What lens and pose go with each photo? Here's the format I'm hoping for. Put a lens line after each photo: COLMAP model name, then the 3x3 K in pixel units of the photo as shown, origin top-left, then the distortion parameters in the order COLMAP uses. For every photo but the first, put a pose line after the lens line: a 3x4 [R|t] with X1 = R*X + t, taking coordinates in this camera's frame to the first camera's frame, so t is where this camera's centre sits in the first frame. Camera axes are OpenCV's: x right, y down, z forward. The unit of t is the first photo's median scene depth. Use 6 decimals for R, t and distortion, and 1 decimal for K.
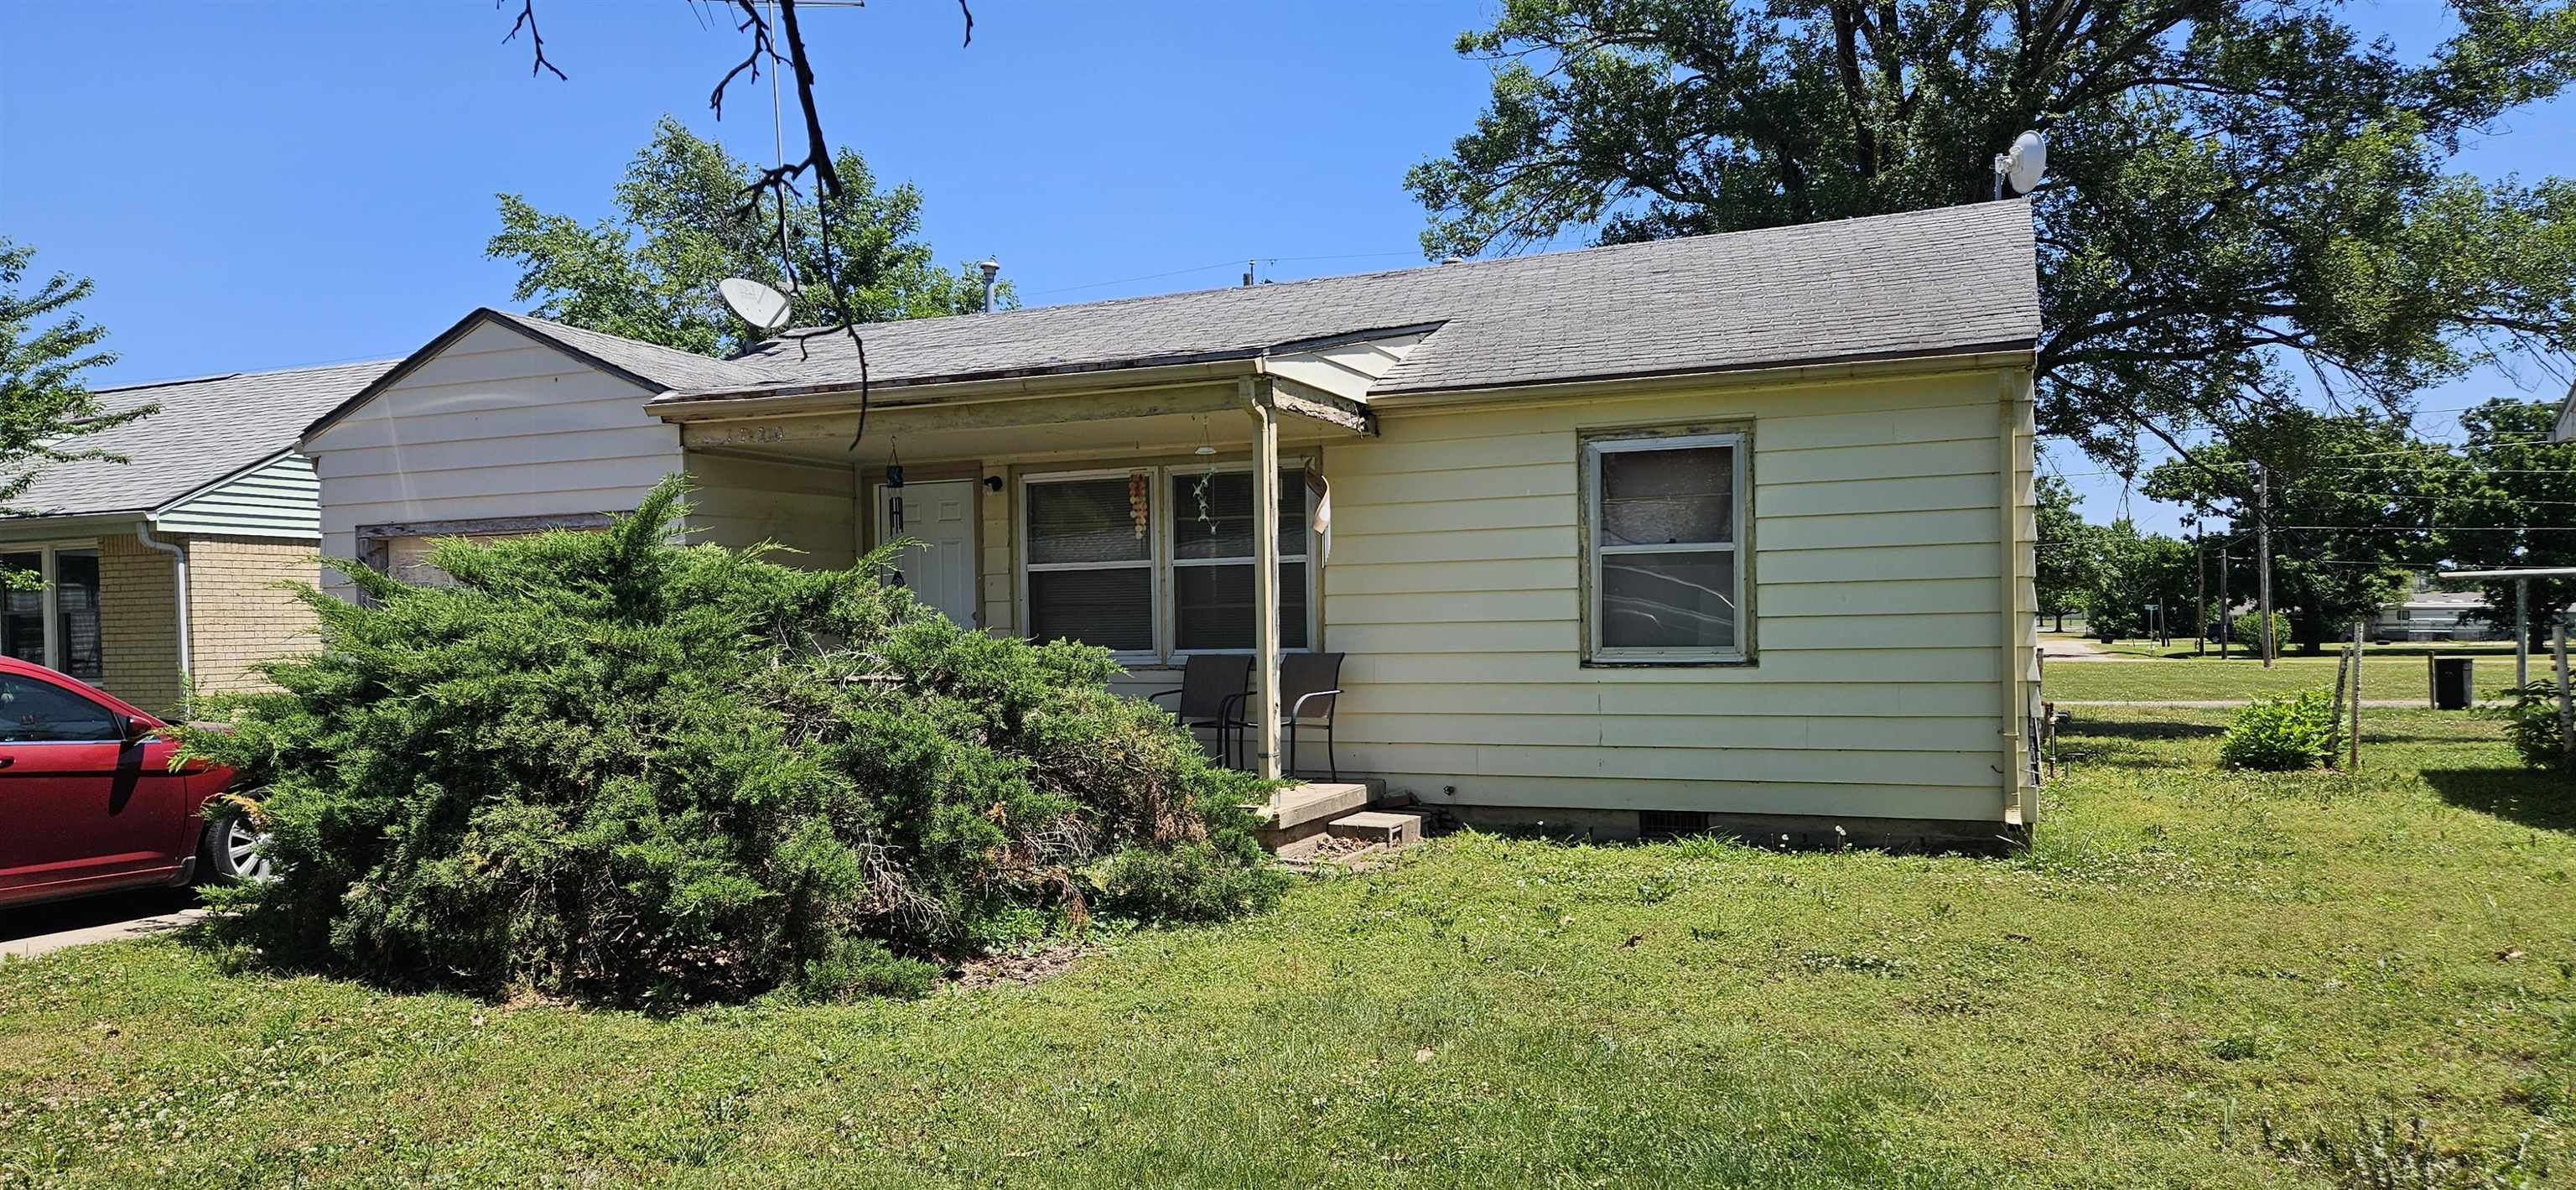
lens RADIAL K [[1688.0, 0, 1284.0], [0, 1688.0, 643.2], [0, 0, 1]] dist [0.074720, -0.000950]
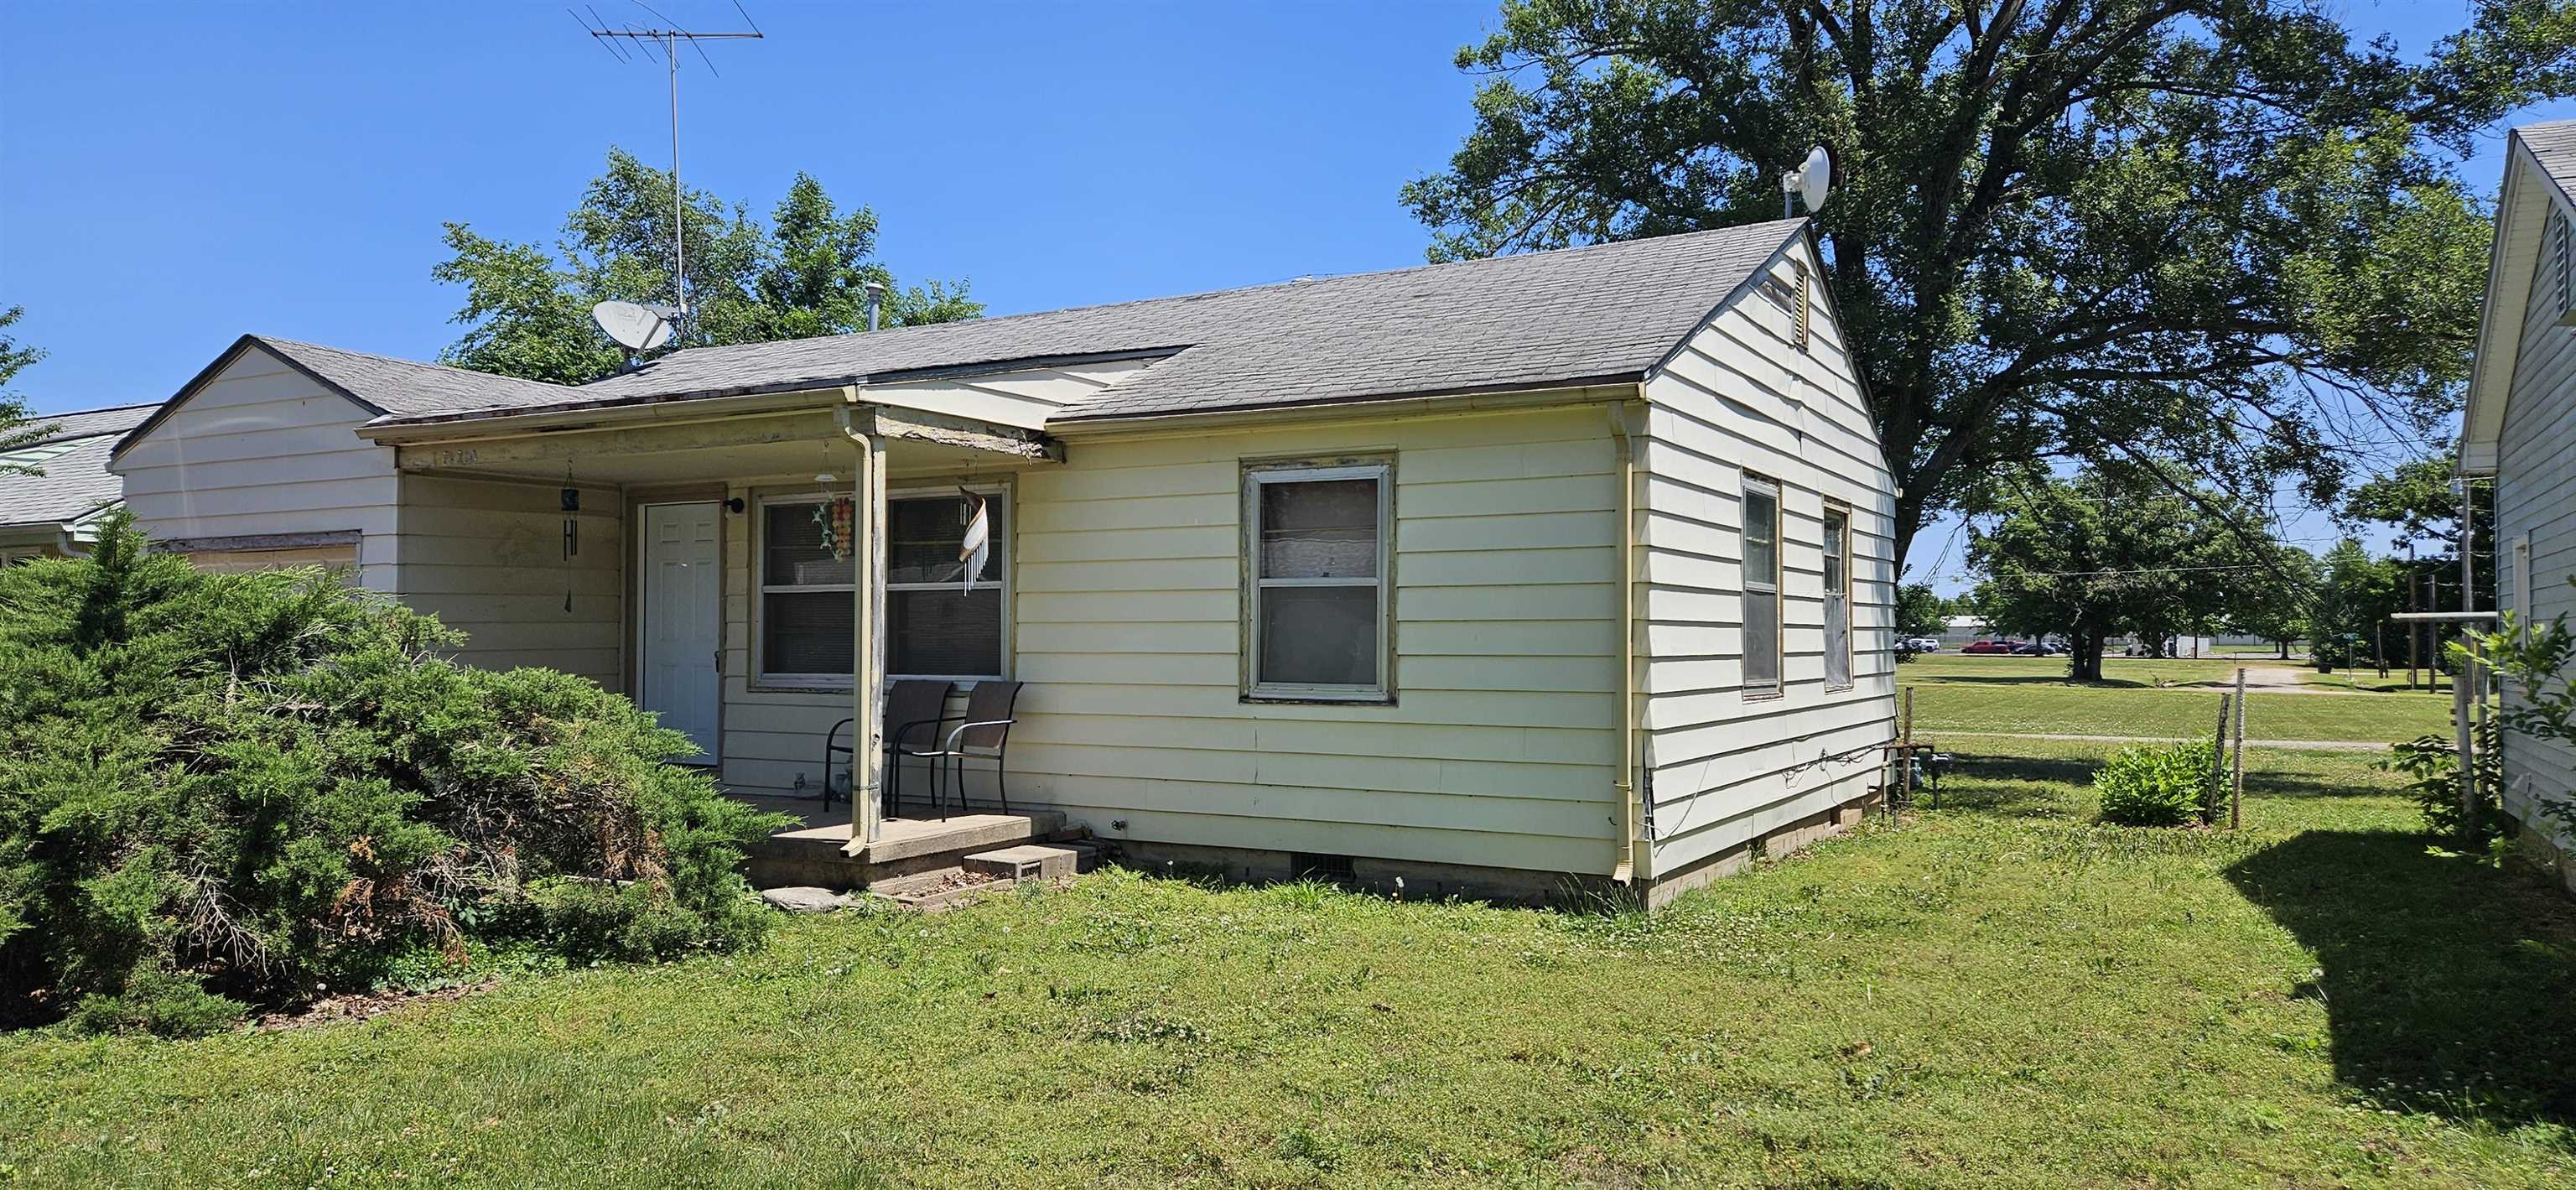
lens RADIAL K [[1683.6, 0, 1282.6], [0, 1683.6, 621.4], [0, 0, 1]] dist [0.068129, -0.002573]
pose [[0.992925, 0.016880, -0.117535, 0.307549], [-0.018968, 0.999681, -0.016671, -0.016447], [0.117216, 0.018782, 0.992929, 0.039675]]
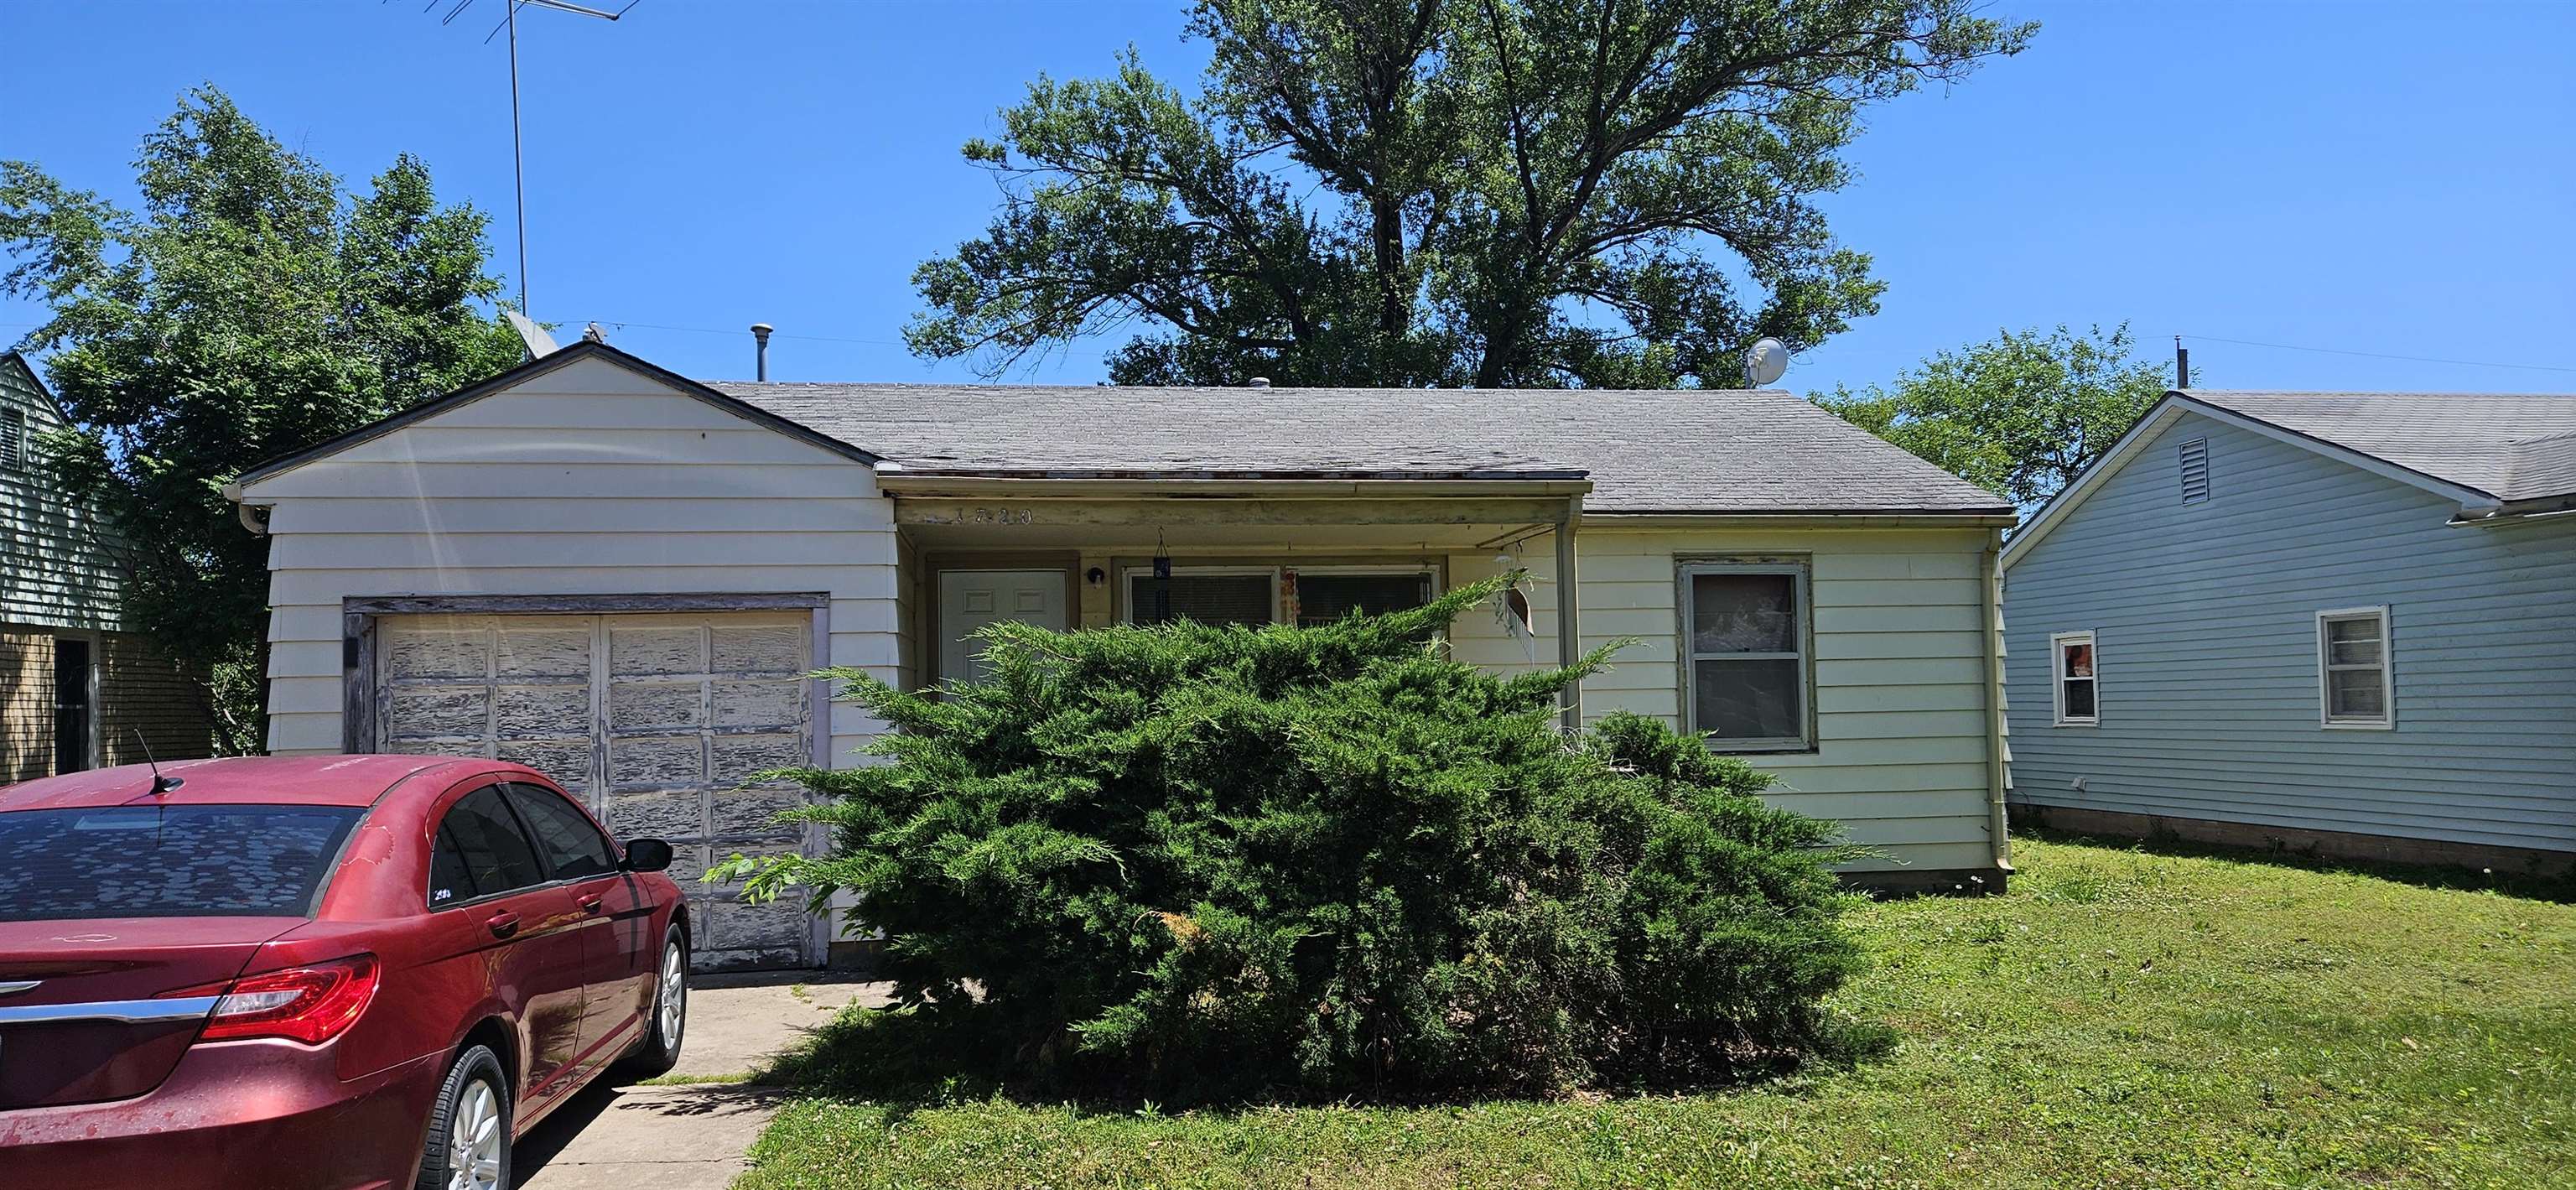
lens RADIAL K [[1688.0, 0, 1284.0], [0, 1688.0, 643.2], [0, 0, 1]] dist [0.074720, -0.000950]
pose [[0.848929, 0.020785, 0.528098, -0.665926], [0.009881, 0.998428, -0.055180, -0.001633], [-0.528415, 0.052062, 0.847389, 0.144303]]
